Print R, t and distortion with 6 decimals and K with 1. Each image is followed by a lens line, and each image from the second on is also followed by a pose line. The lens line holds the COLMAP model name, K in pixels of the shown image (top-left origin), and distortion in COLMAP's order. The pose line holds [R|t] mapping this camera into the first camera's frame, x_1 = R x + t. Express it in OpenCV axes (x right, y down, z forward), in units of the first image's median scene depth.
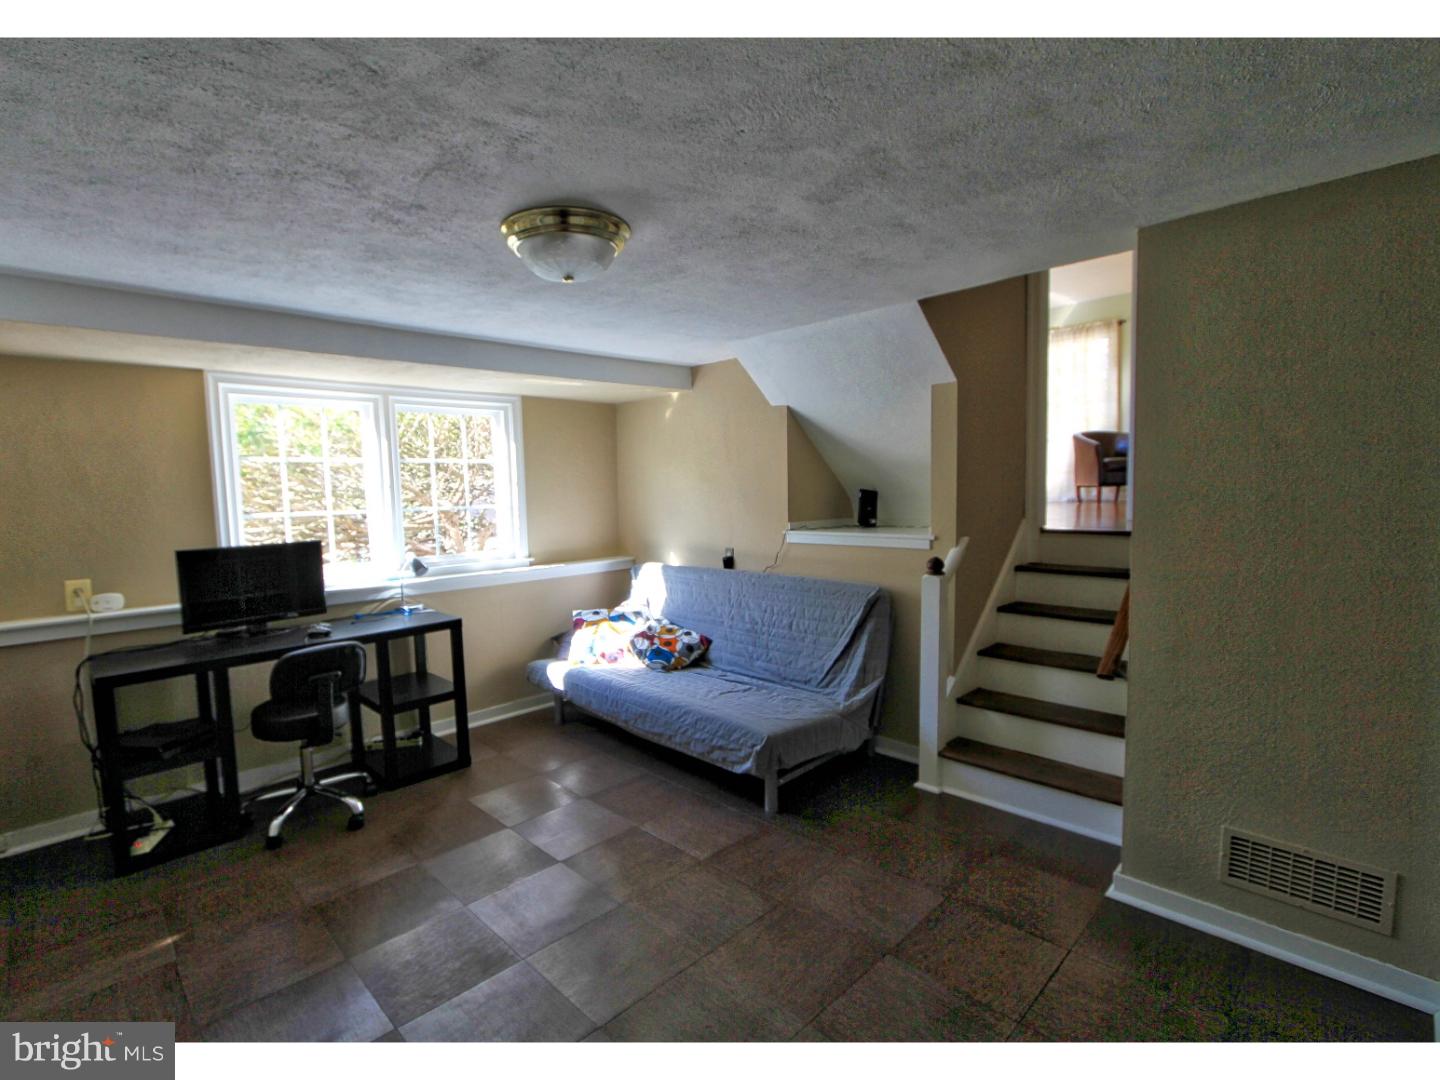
lens RADIAL K [[663.9, 0, 706.4], [0, 663.9, 541.1], [0, 0, 1]] dist [-0.014933, -0.000628]
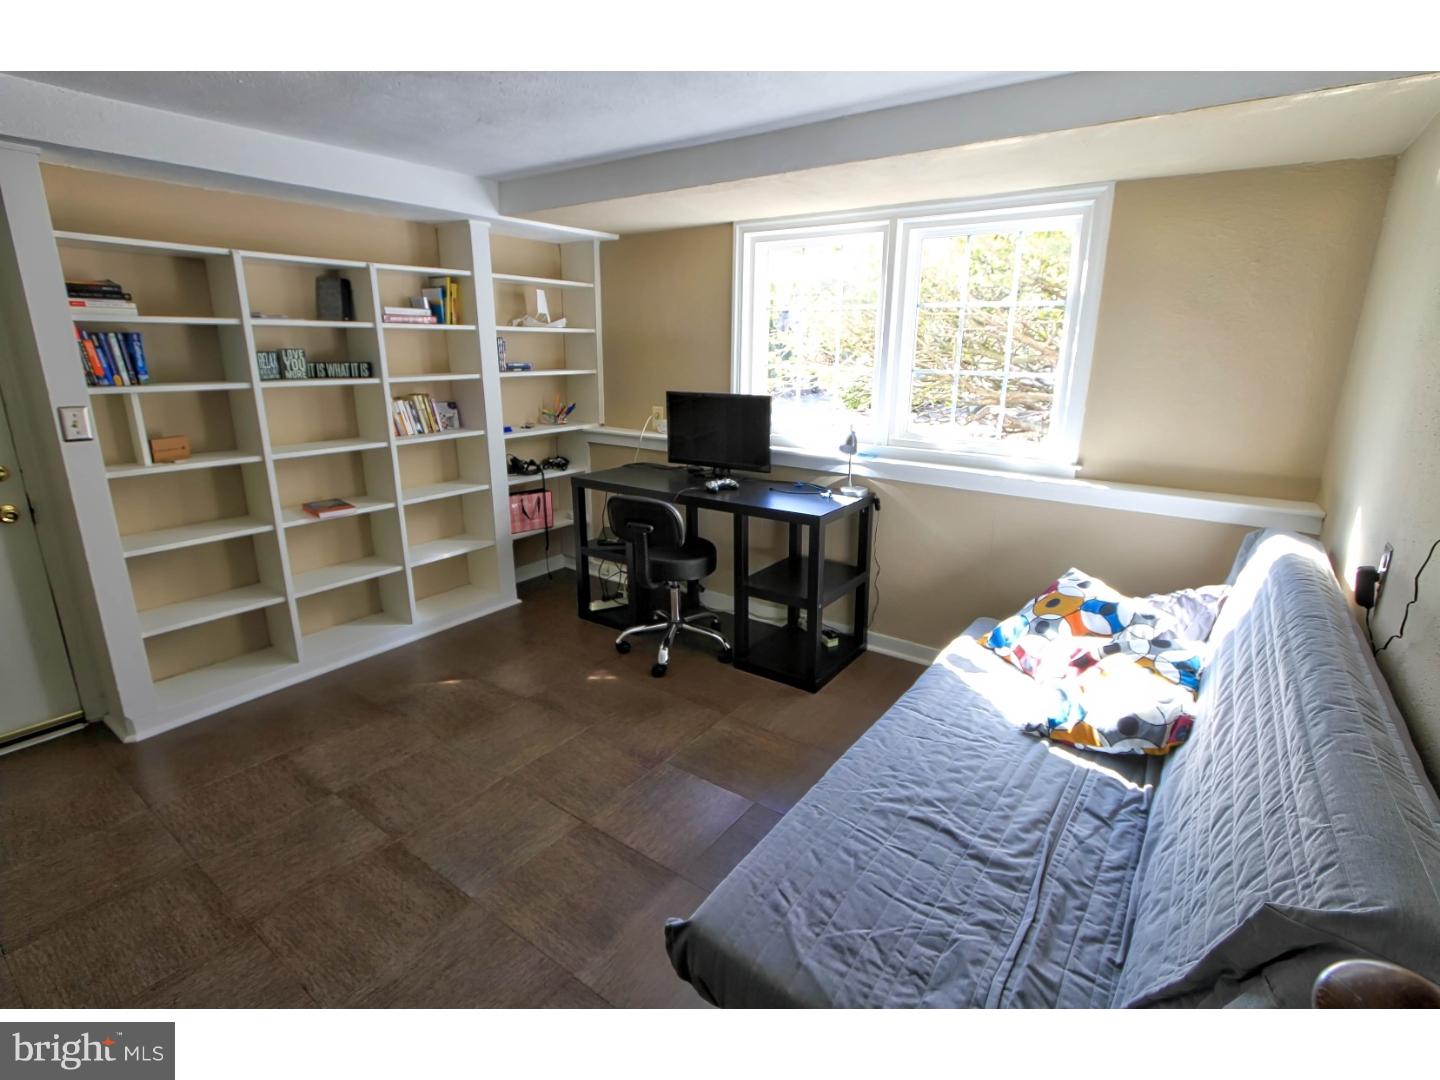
lens RADIAL K [[674.4, 0, 725.6], [0, 674.4, 522.2], [0, 0, 1]] dist [-0.000002, -0.000104]
pose [[0.177746, 0.268804, -0.946652, 0.378570], [-0.100908, 0.961878, 0.254180, -0.068022], [0.978889, 0.050345, 0.198095, 0.767032]]
